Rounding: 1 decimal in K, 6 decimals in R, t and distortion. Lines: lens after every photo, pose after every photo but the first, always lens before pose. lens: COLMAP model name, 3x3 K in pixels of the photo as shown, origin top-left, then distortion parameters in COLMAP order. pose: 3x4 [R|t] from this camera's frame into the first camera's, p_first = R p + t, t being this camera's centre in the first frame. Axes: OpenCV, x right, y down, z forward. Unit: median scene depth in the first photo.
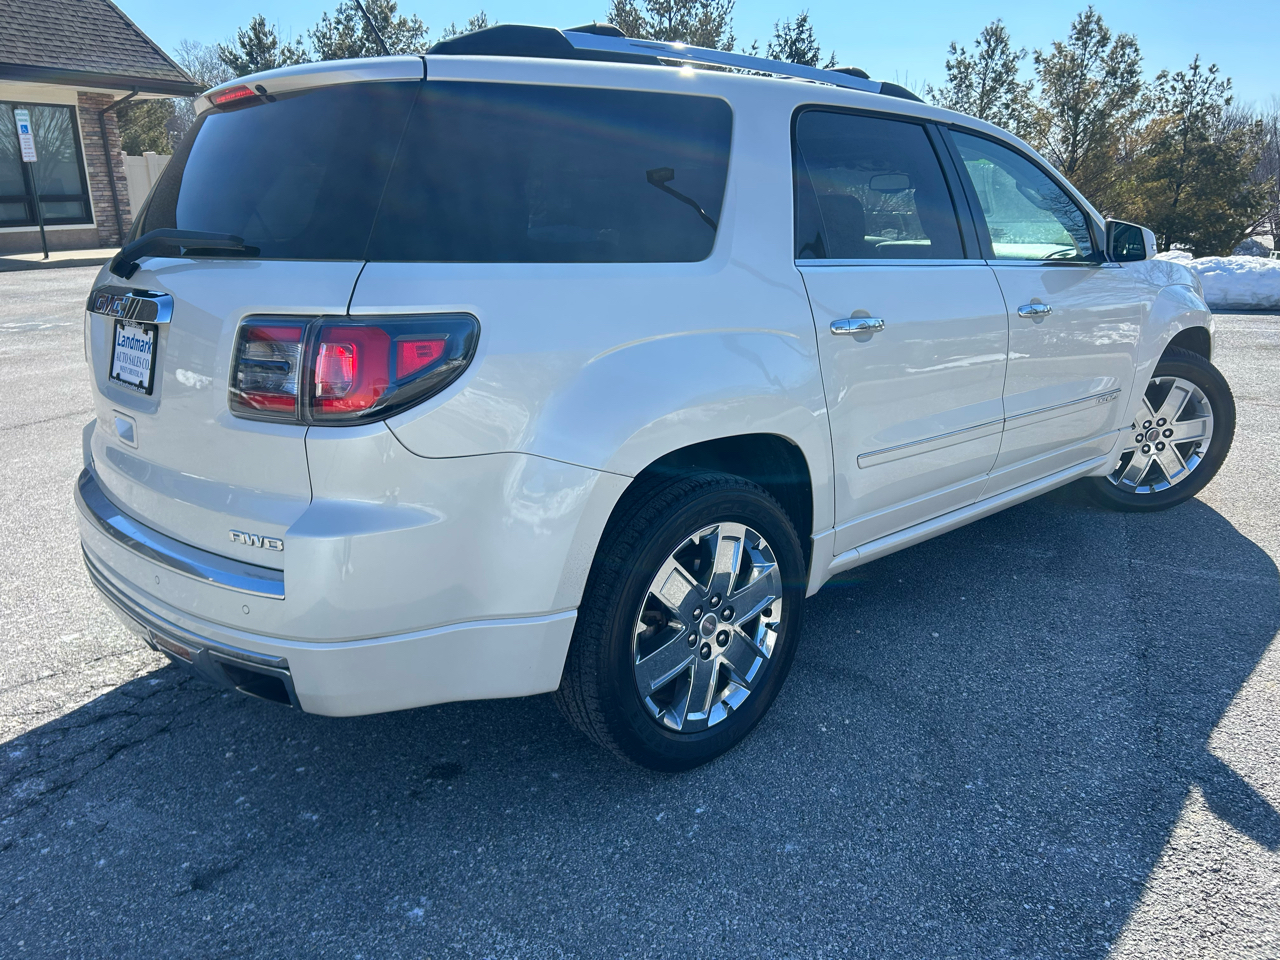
lens RADIAL K [[963.5, 0, 648.6], [0, 963.5, 481.4], [0, 0, 1]] dist [0.009413, -0.009452]
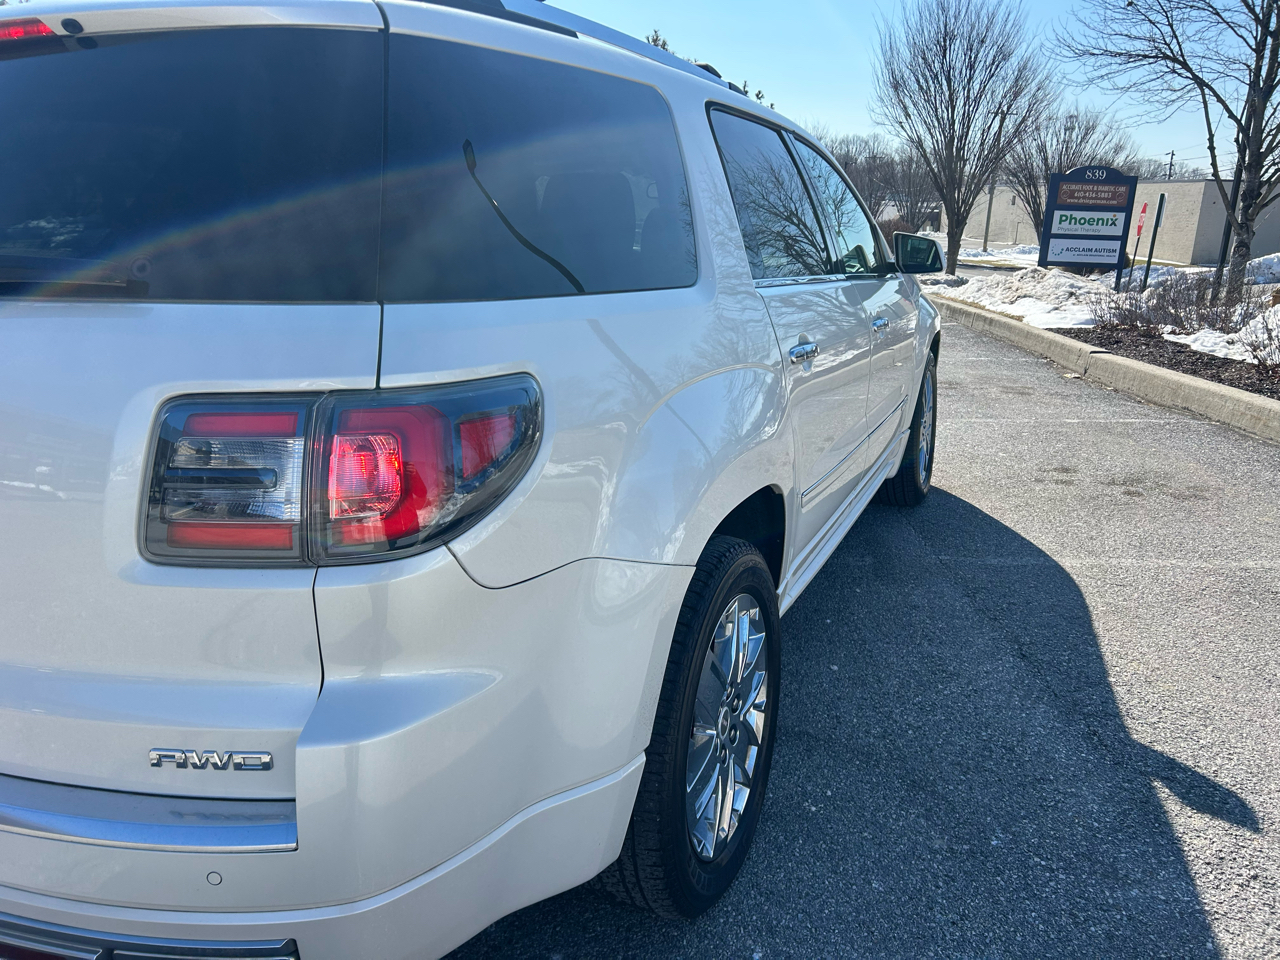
lens RADIAL K [[963.5, 0, 653.6], [0, 963.5, 473.4], [0, 0, 1]] dist [0.009413, -0.009452]
pose [[0.914765, -0.094621, 0.392750, -0.371918], [0.099348, 0.995018, 0.008326, -0.096864], [-0.391581, 0.031403, 0.919608, 0.322937]]
